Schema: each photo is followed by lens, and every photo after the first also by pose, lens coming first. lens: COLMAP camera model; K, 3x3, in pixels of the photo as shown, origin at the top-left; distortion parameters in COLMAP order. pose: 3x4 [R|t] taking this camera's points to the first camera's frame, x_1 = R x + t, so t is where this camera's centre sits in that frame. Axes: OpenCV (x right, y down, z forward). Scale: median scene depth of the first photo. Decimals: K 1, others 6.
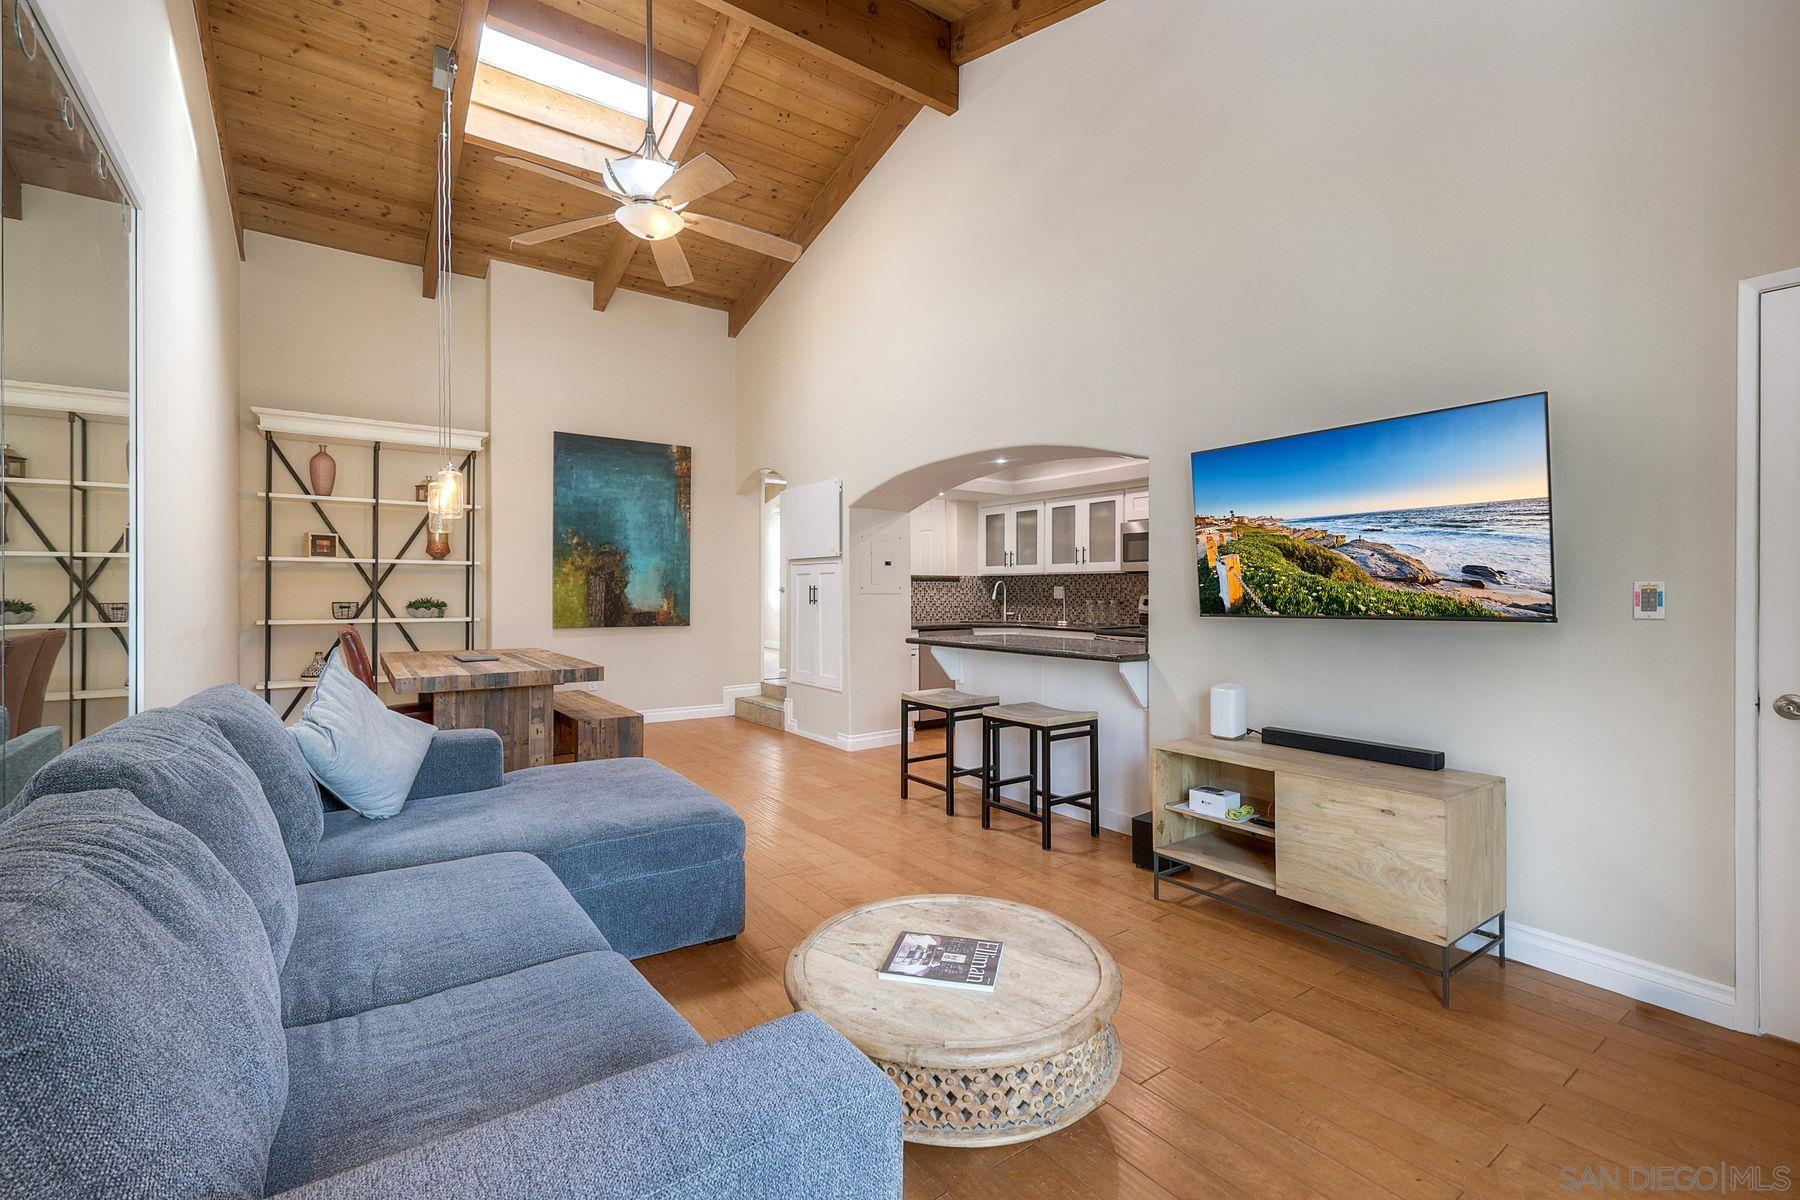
lens RADIAL K [[793.3, 0, 901.5], [0, 793.3, 595.4], [0, 0, 1]] dist [0.002058, -0.000102]
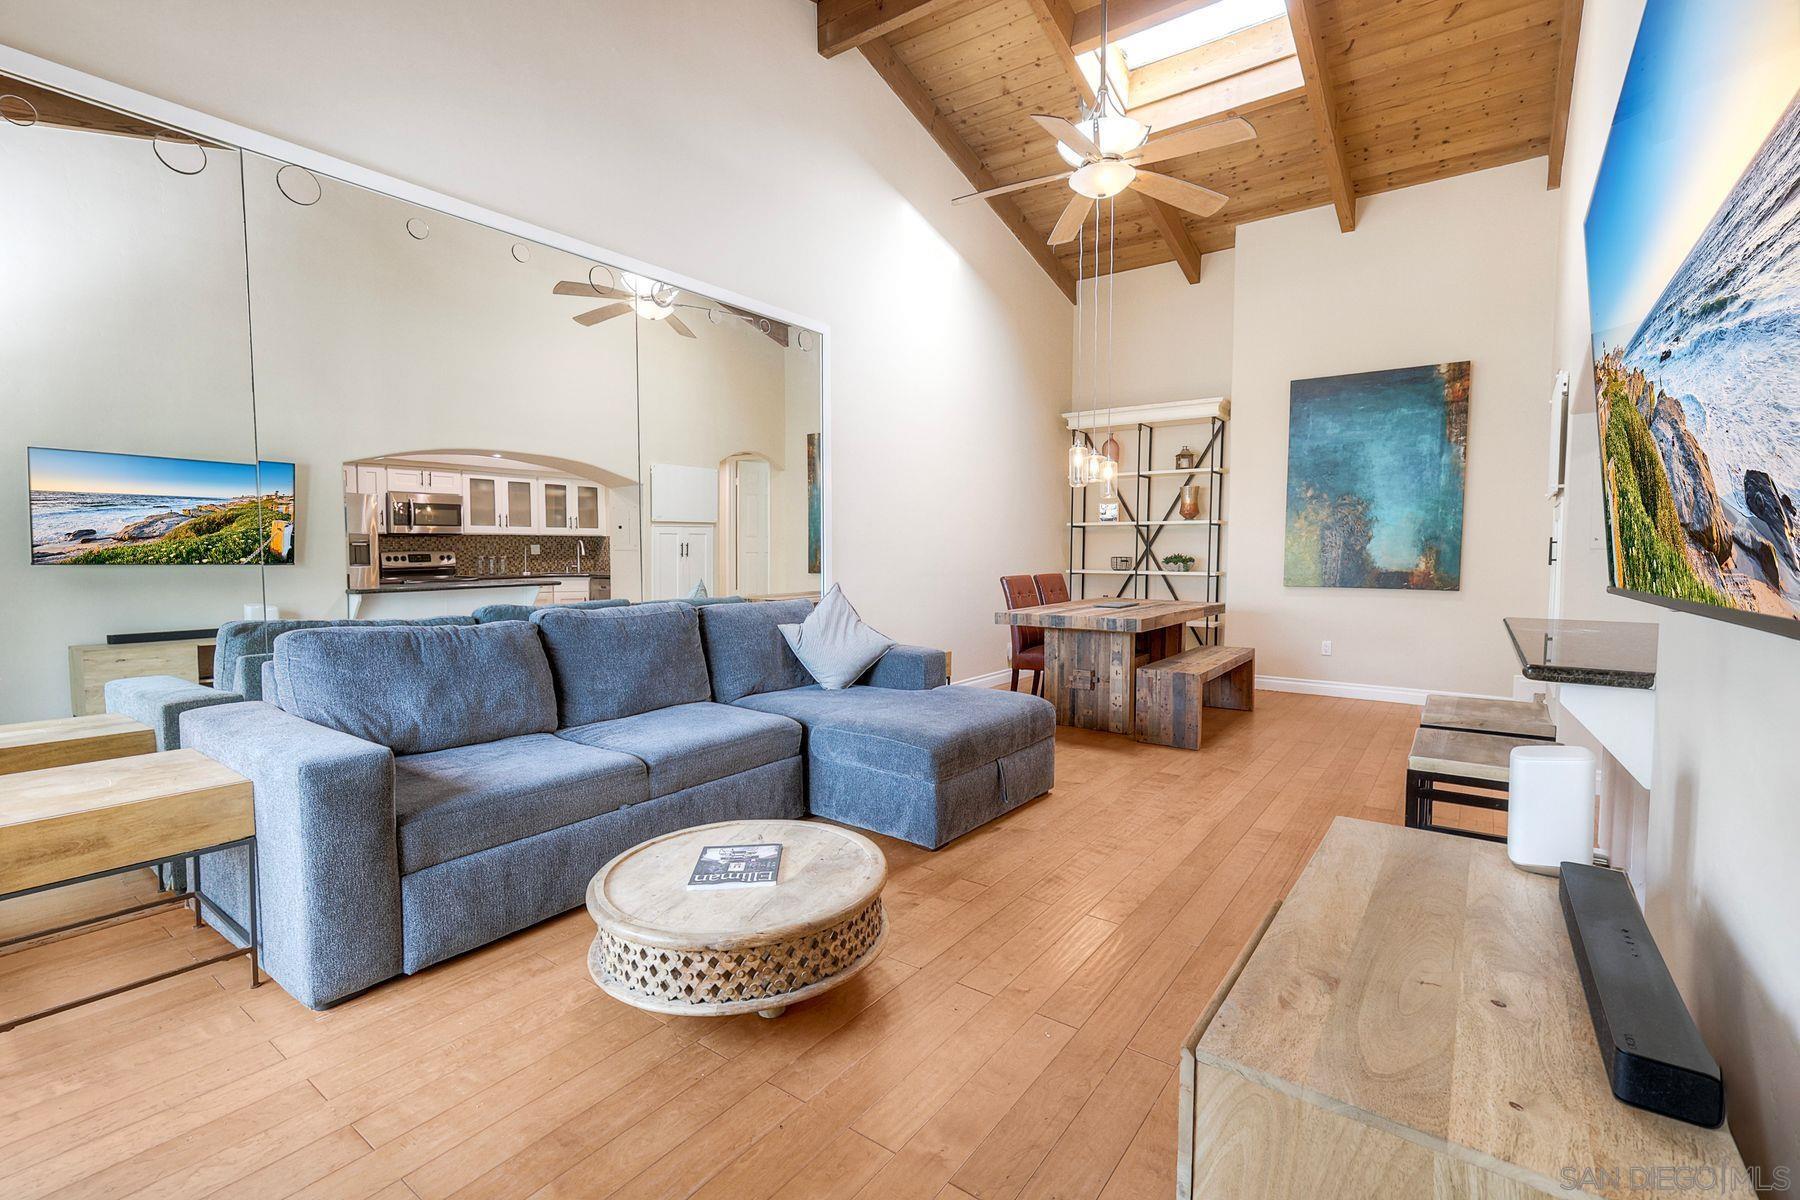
lens RADIAL K [[790.9, 0, 900.0], [0, 790.9, 600.0], [0, 0, 1]] dist [0.001989, -0.000003]
pose [[0.311368, 0.059375, -0.948433, 1.523264], [-0.001815, 0.998081, 0.061888, -0.001213], [0.950288, -0.017549, 0.310878, 1.105298]]
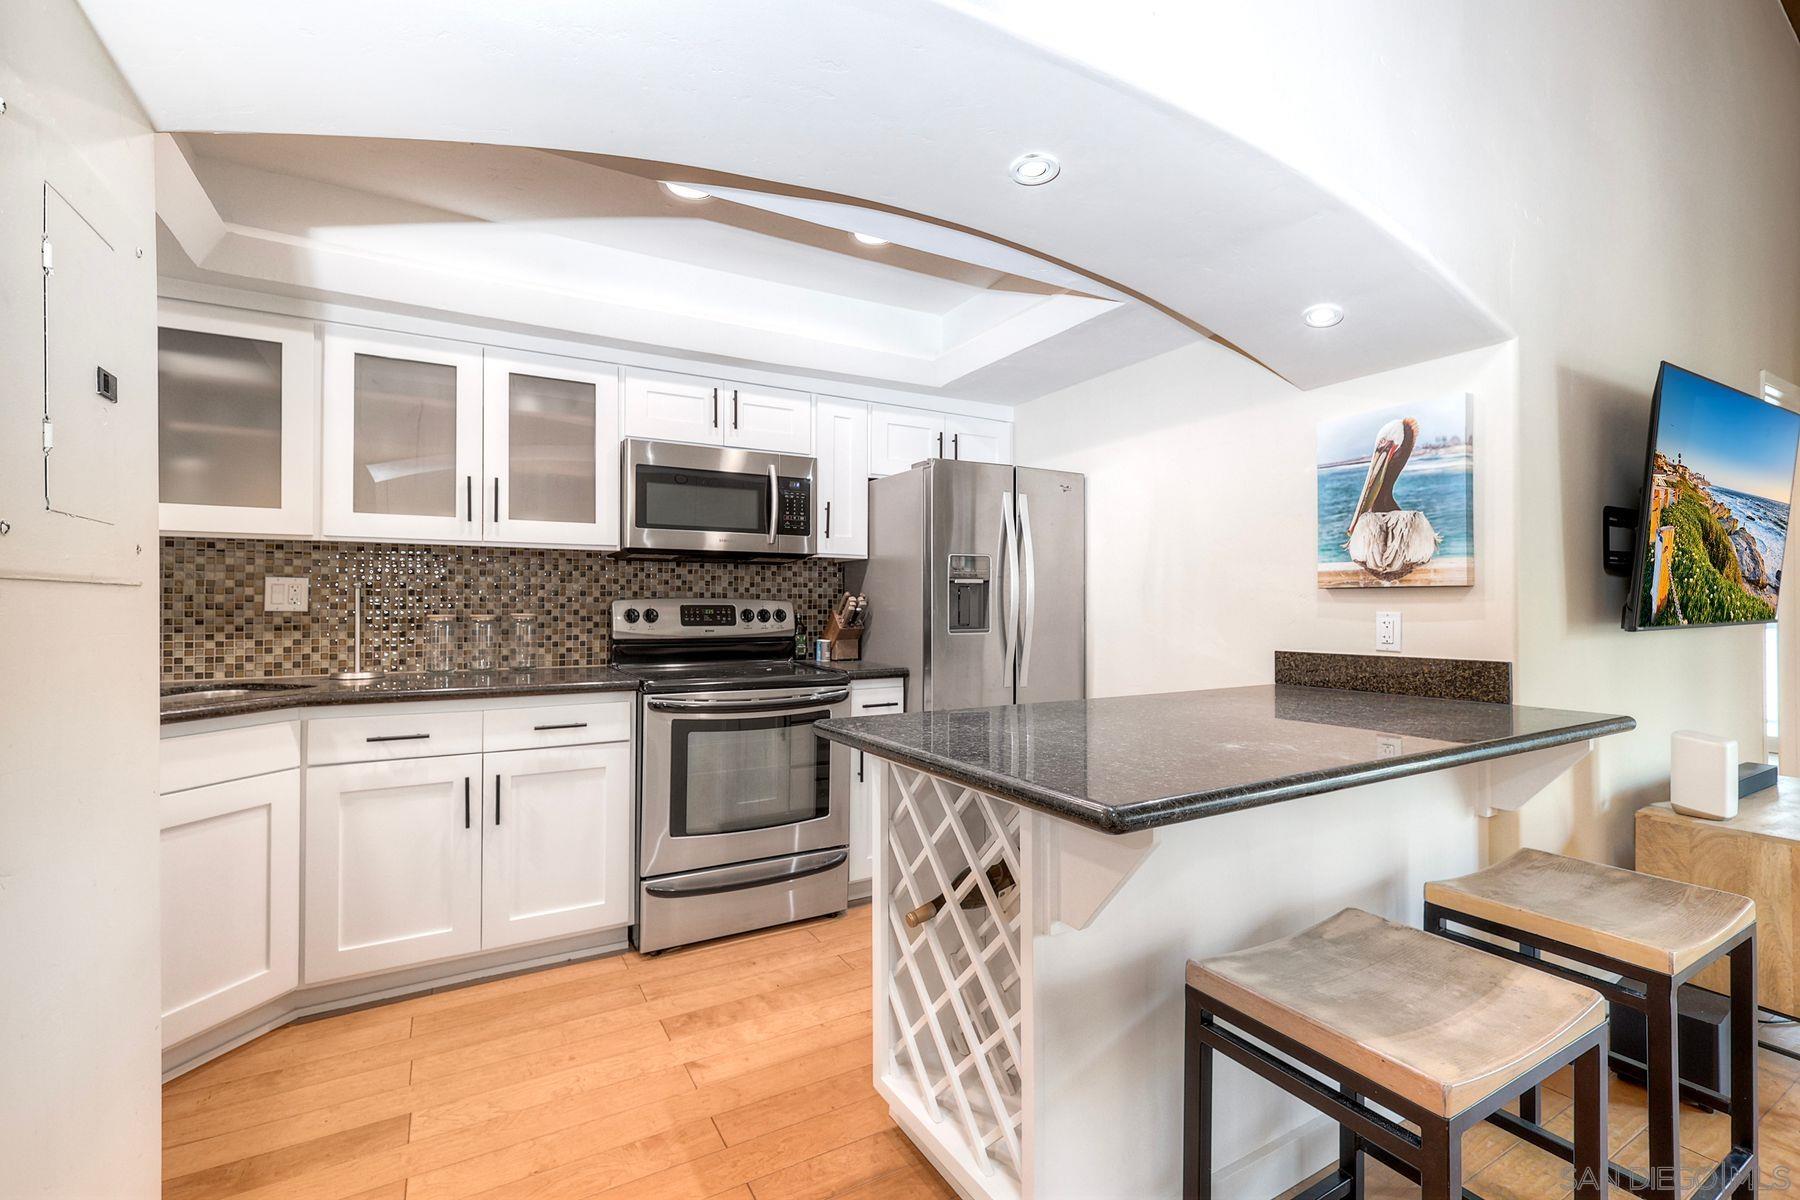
lens RADIAL K [[784.8, 0, 902.6], [0, 784.8, 595.4], [0, 0, 1]] dist [0.003702, 0.000323]
pose [[0.096116, 0.007942, 0.995338, -0.126113], [0.005296, 0.999950, -0.008491, 0.001571], [-0.995356, 0.006087, 0.096069, 0.682411]]
